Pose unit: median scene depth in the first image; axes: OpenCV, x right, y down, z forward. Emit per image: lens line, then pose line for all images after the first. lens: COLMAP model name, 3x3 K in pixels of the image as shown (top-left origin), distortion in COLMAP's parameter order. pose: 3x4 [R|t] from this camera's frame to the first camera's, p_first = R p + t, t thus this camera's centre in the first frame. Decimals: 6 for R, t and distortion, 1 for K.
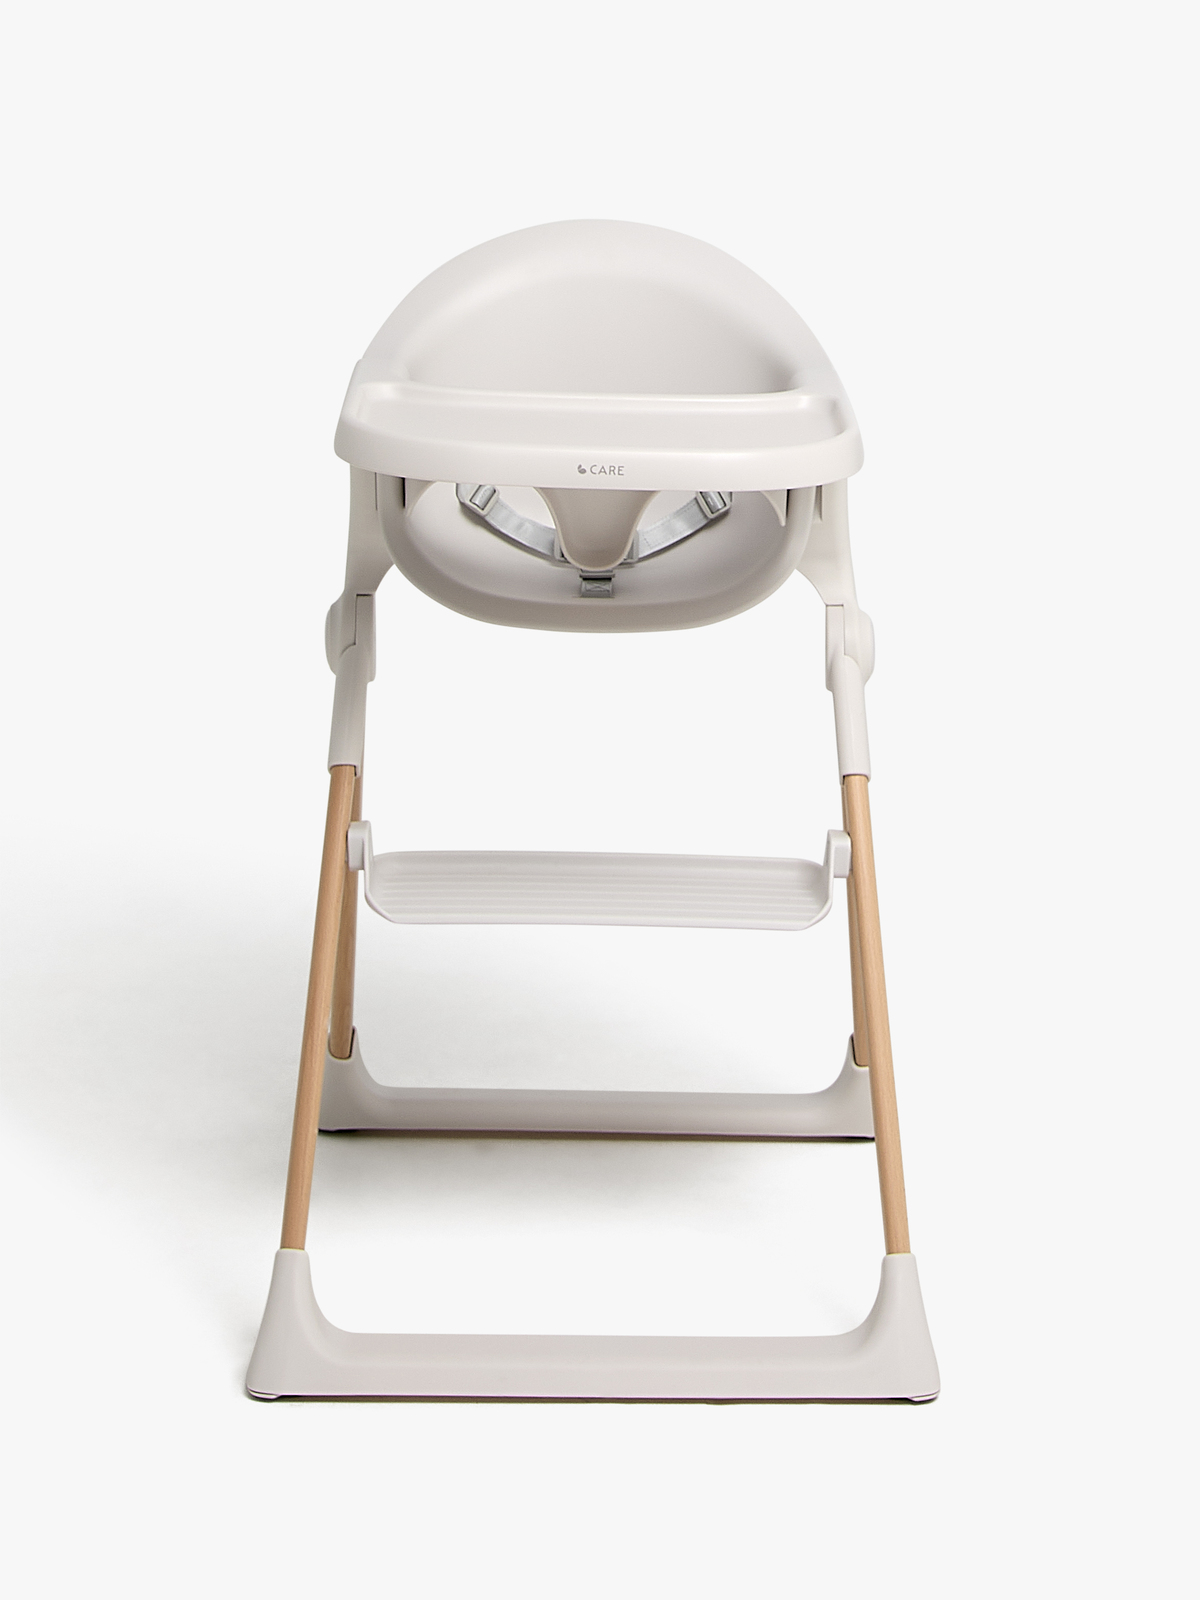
lens RADIAL K [[1849.5, 0, 600.0], [0, 1849.5, 800.0], [0, 0, 1]] dist [-0.102805, -0.003997]
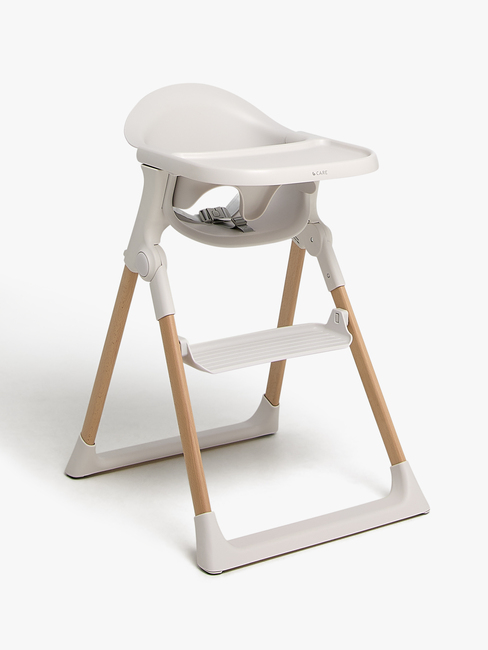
lens RADIAL K [[744.6, 0, 244.0], [0, 744.6, 325.0], [0, 0, 1]] dist [0.003702, 0.002926]
pose [[0.928908, -0.161193, 0.333387, -0.371629], [0.160864, 0.986557, 0.028790, -0.014023], [-0.333546, 0.026886, 0.942350, 0.051609]]
